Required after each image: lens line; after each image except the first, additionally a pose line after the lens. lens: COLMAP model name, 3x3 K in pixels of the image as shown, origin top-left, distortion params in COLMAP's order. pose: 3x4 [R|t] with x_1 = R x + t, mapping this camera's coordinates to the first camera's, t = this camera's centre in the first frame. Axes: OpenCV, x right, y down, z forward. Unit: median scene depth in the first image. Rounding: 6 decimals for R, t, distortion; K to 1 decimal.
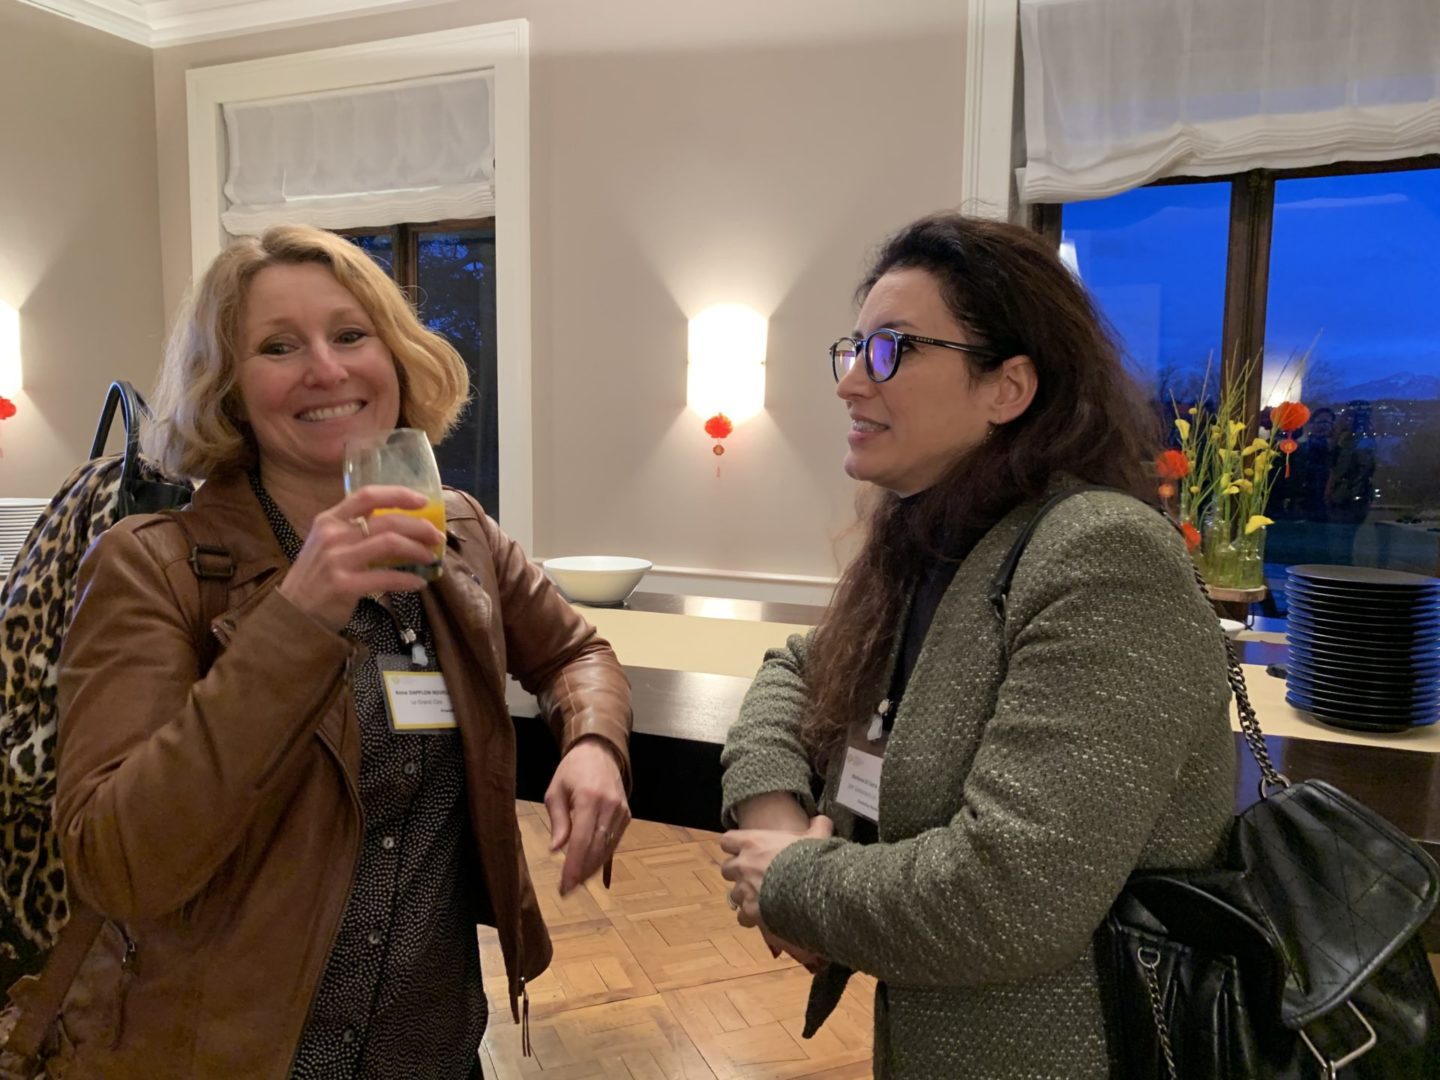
lens RADIAL K [[1111.7, 0, 727.9], [0, 1111.7, 538.1], [0, 0, 1]] dist [-0.003281, 0.009453]
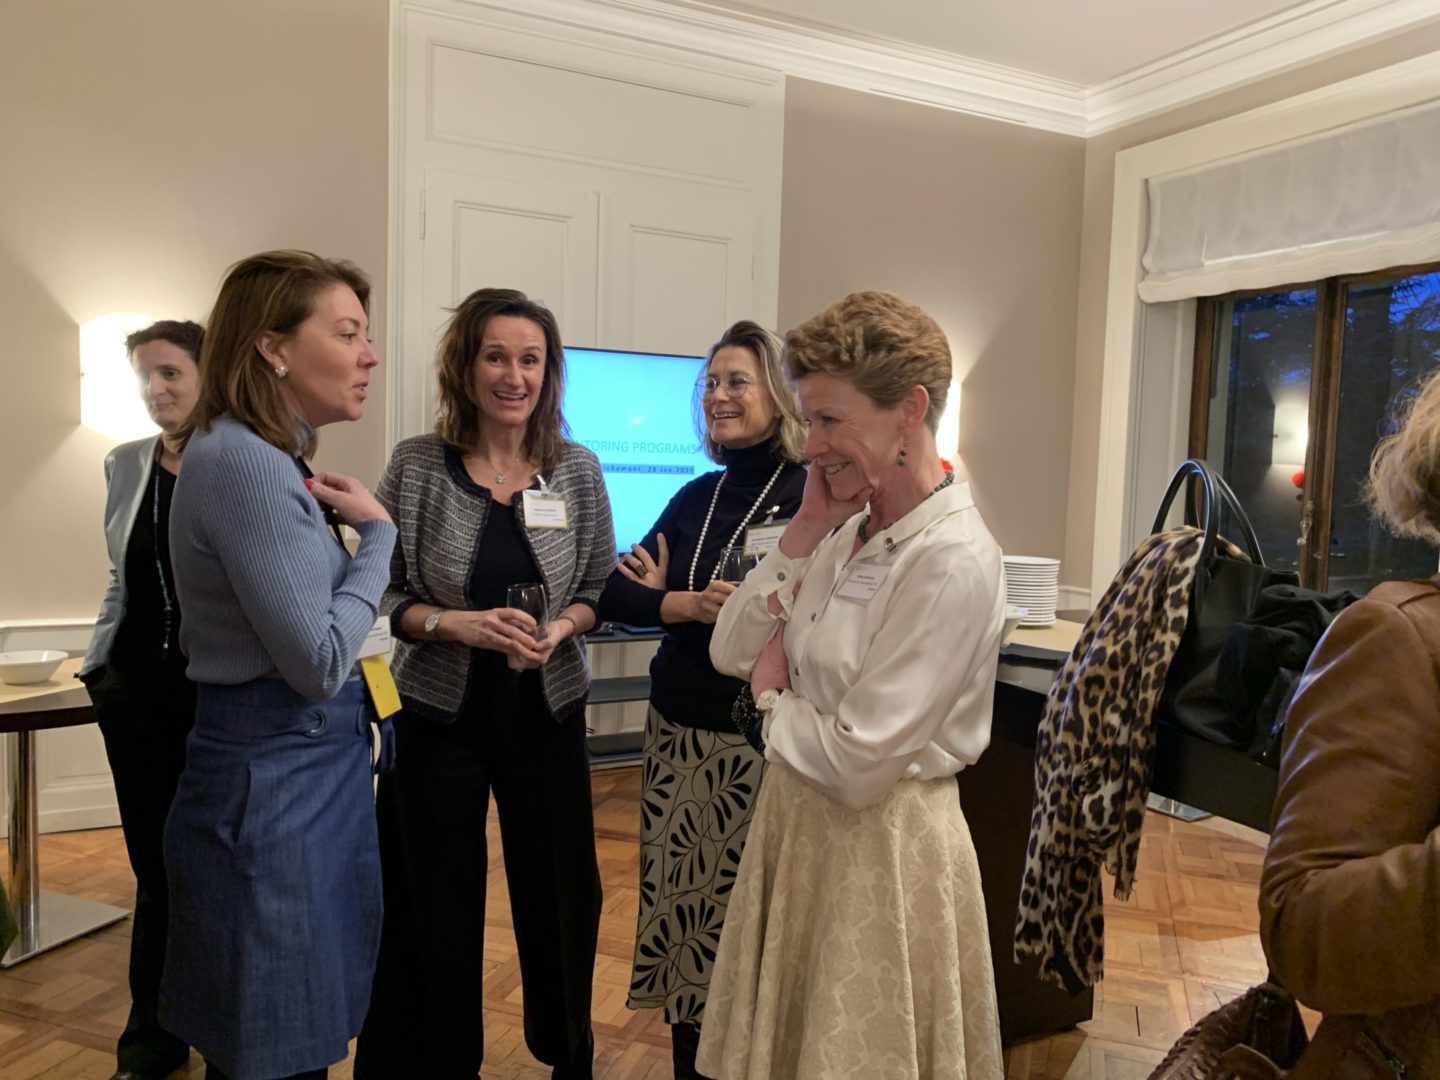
lens RADIAL K [[1111.7, 0, 727.9], [0, 1111.7, 538.1], [0, 0, 1]] dist [-0.003281, 0.009453]
pose [[0.756339, 0.055065, -0.651859, -0.207636], [-0.087874, 0.995972, -0.017824, -0.012102], [0.648252, 0.070762, 0.758131, -0.065656]]
